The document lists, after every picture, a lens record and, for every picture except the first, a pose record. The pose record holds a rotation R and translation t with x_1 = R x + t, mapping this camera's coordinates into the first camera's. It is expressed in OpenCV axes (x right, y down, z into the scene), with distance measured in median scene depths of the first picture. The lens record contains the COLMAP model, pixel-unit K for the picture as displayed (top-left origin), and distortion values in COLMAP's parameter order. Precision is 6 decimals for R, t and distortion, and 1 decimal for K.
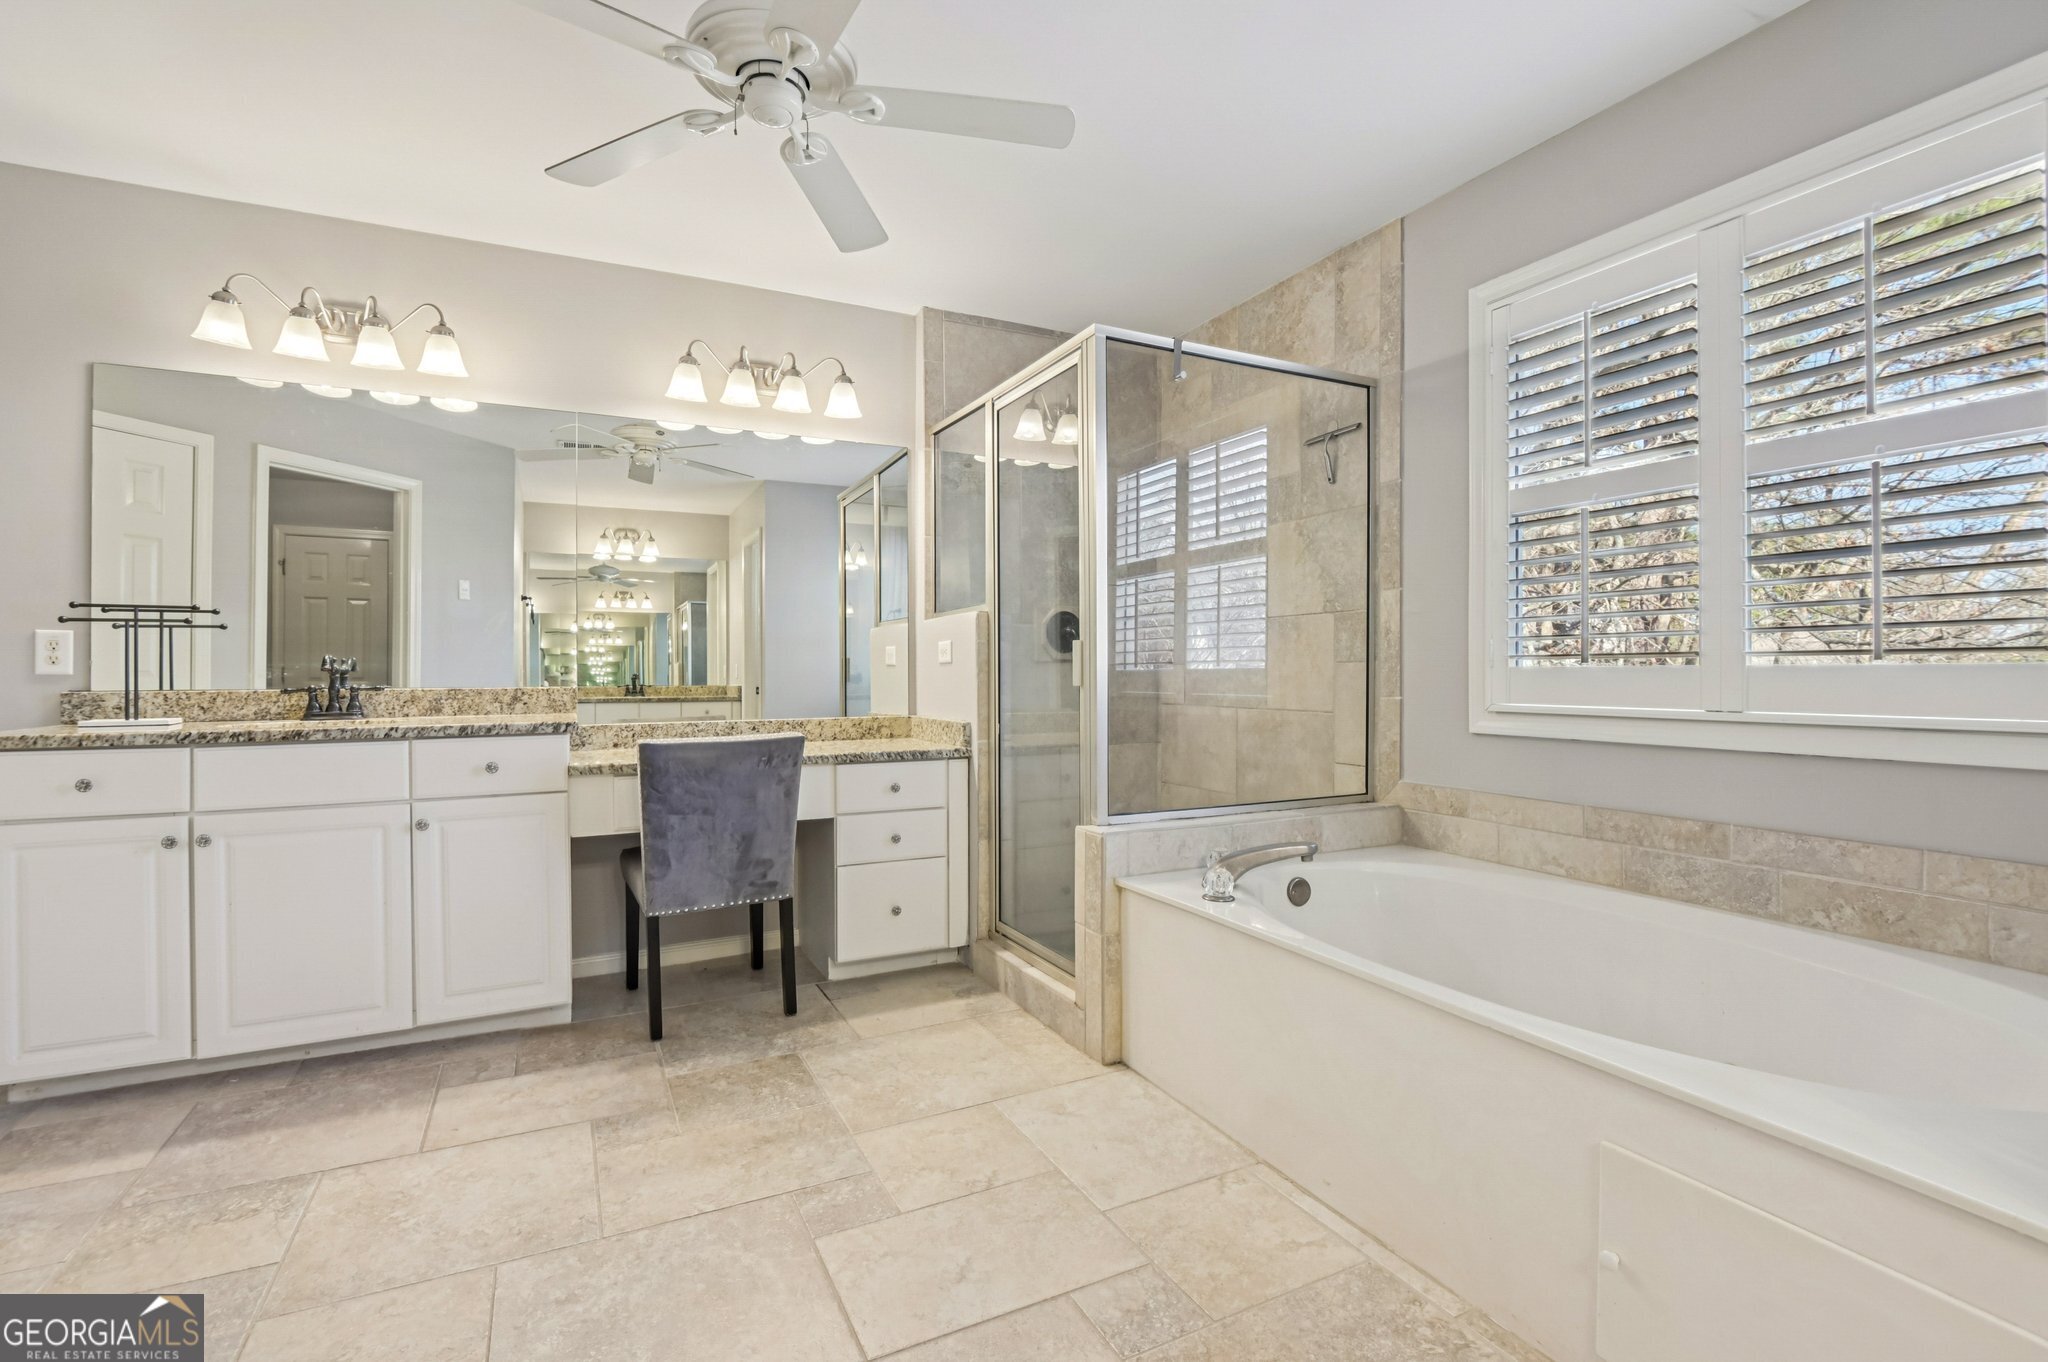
lens RADIAL K [[936.4, 0, 1044.7], [0, 936.4, 671.5], [0, 0, 1]] dist [-0.017979, -0.000193]
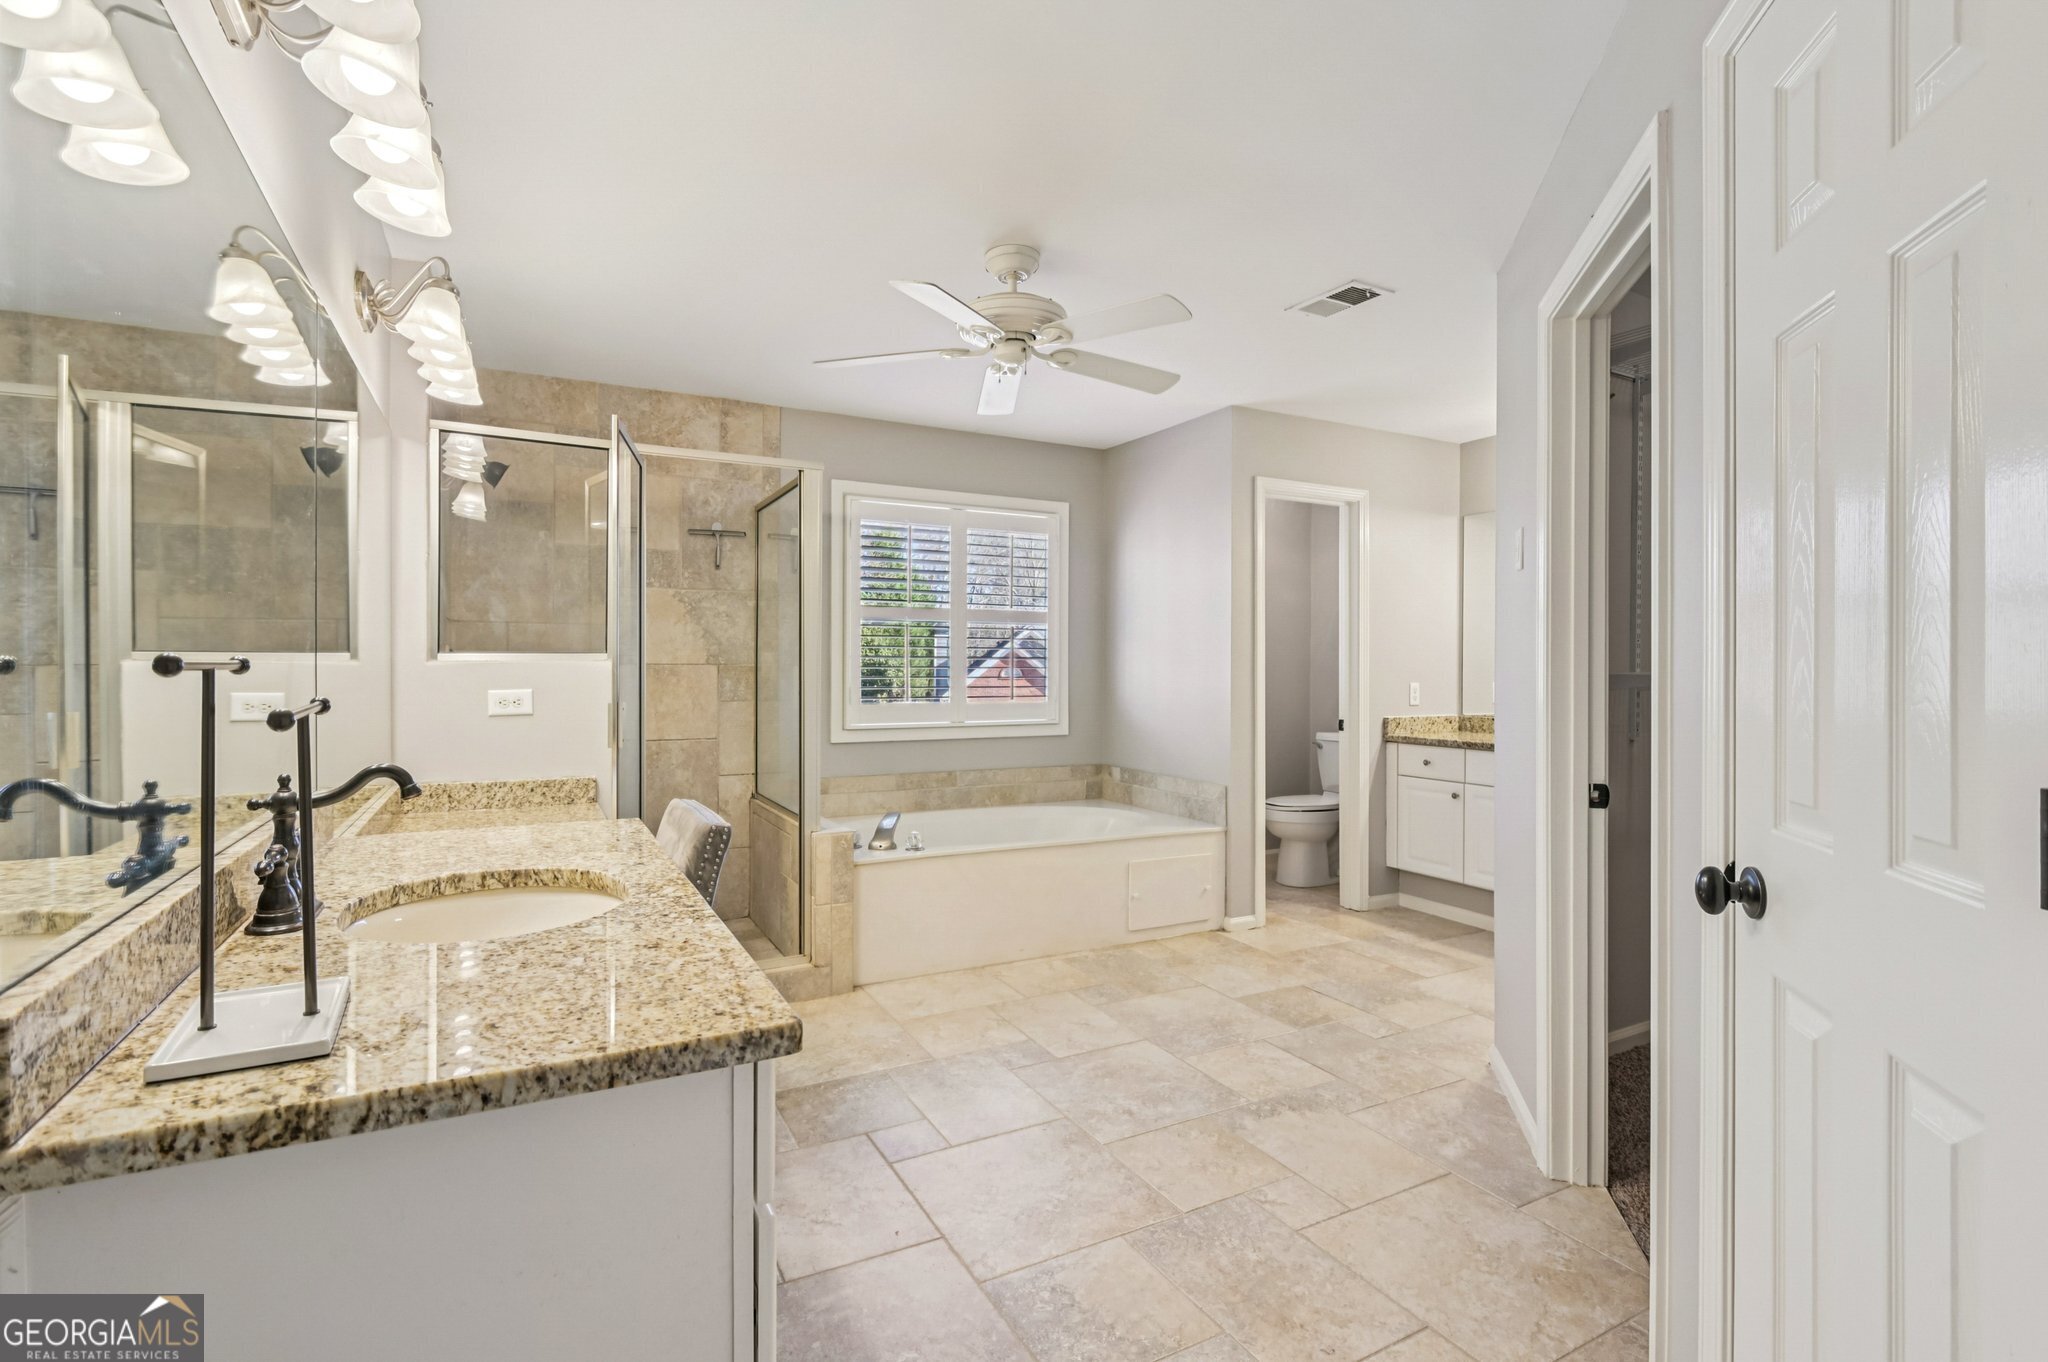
lens RADIAL K [[936.4, 0, 1013.2], [0, 936.4, 669.8], [0, 0, 1]] dist [-0.017979, -0.000193]
pose [[-0.008508, 0.003330, 0.999958, -1.438076], [-0.002018, 0.999992, -0.003347, -0.071200], [-0.999962, -0.002046, -0.008502, 0.802969]]
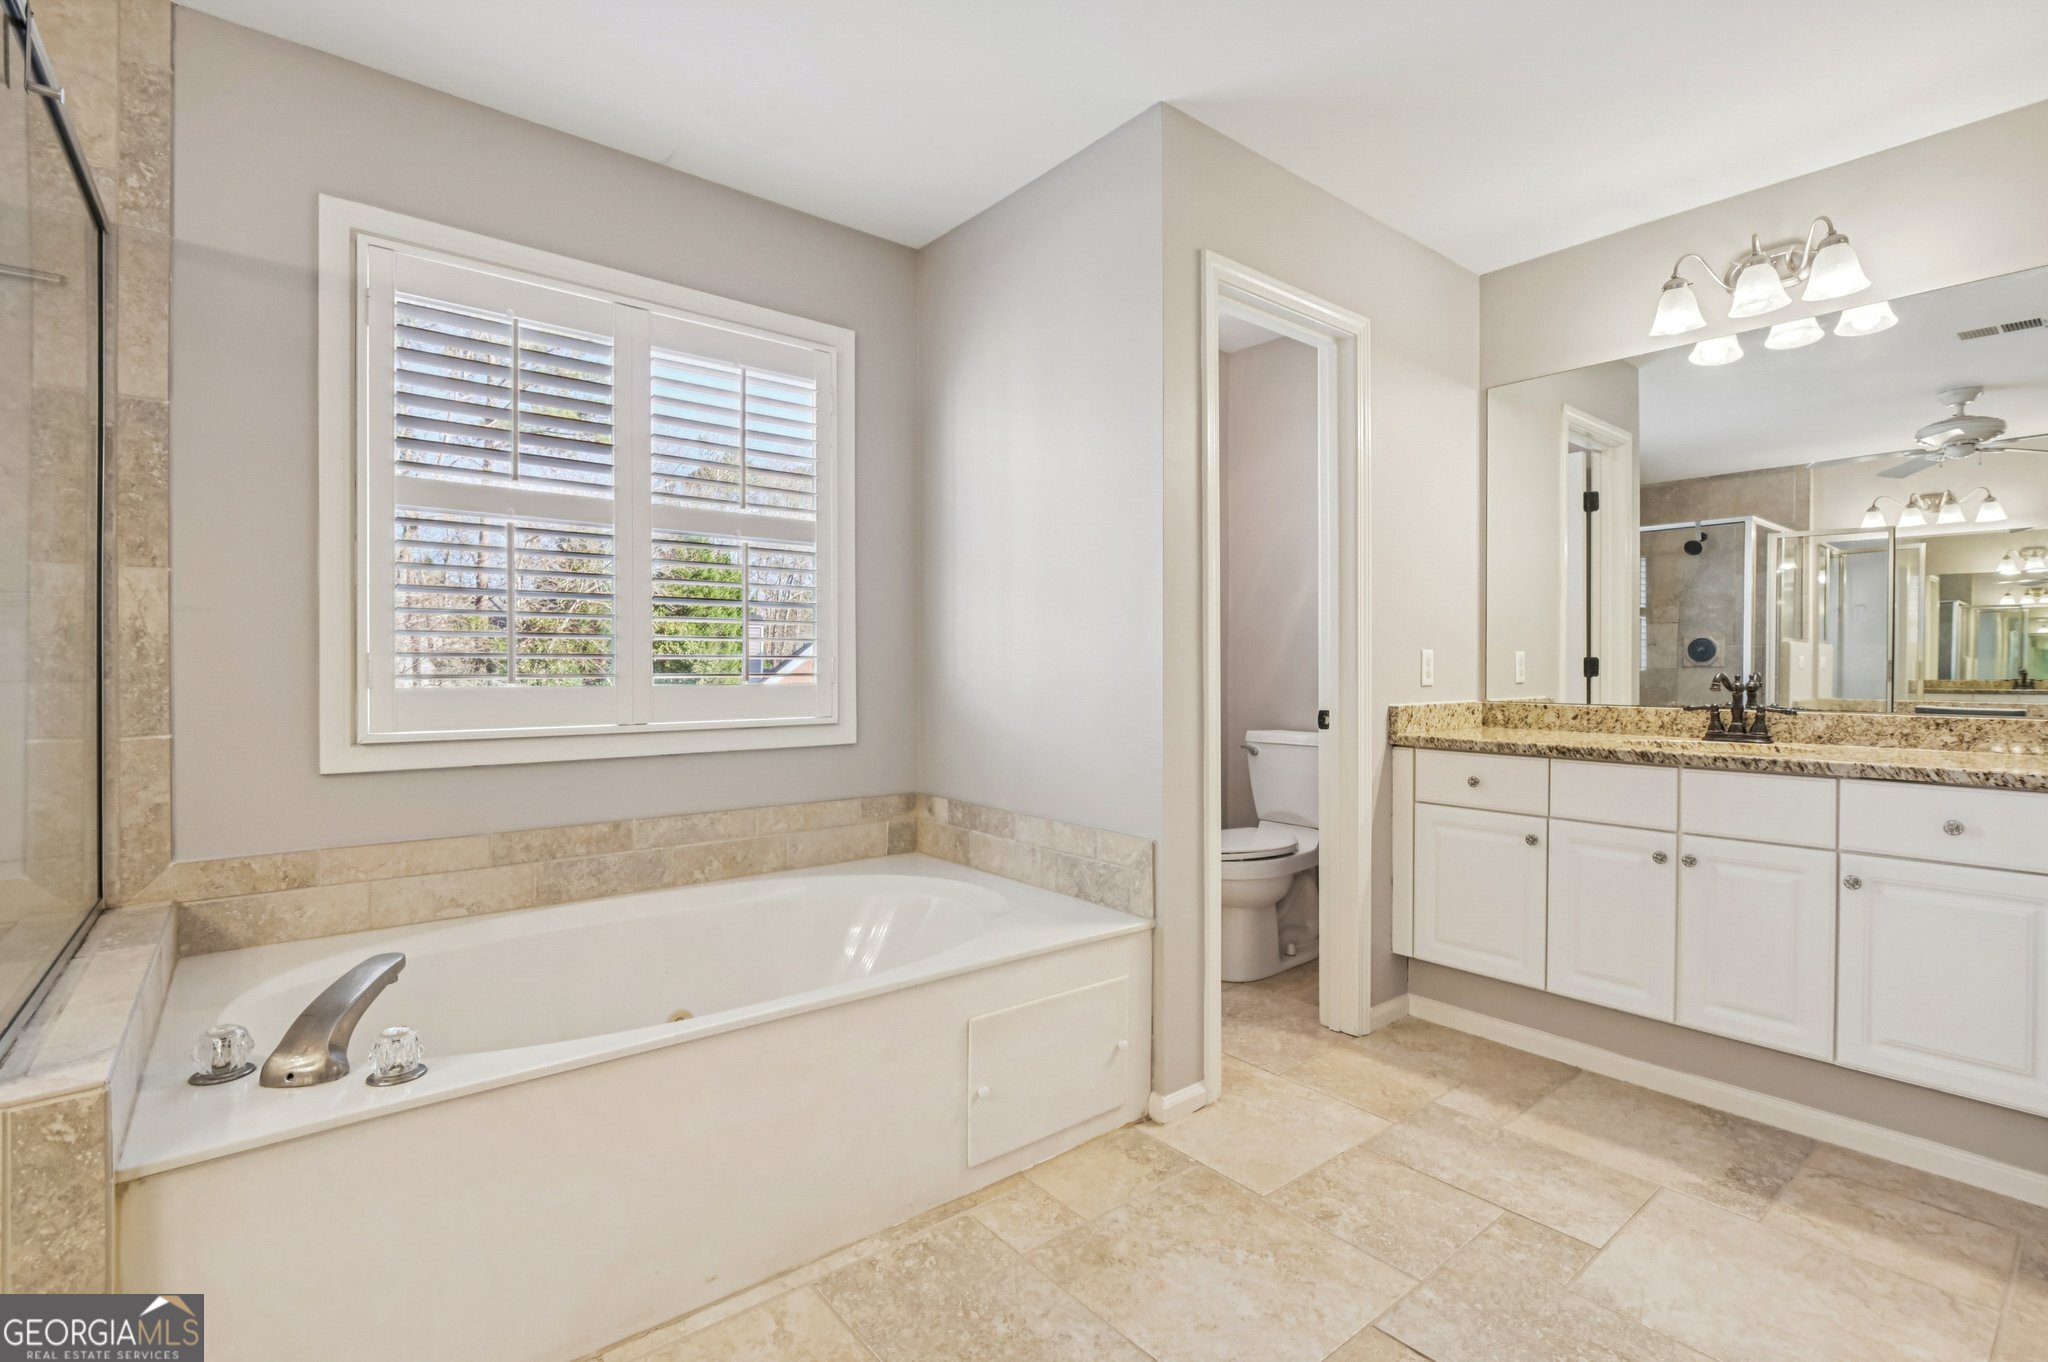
lens RADIAL K [[936.4, 0, 1025.1], [0, 936.4, 682.1], [0, 0, 1]] dist [-0.017979, -0.000193]
pose [[-0.203070, -0.012969, 0.979078, -0.474874], [0.002354, 0.999903, 0.013733, -0.022814], [-0.979161, 0.005094, -0.203019, 0.683472]]
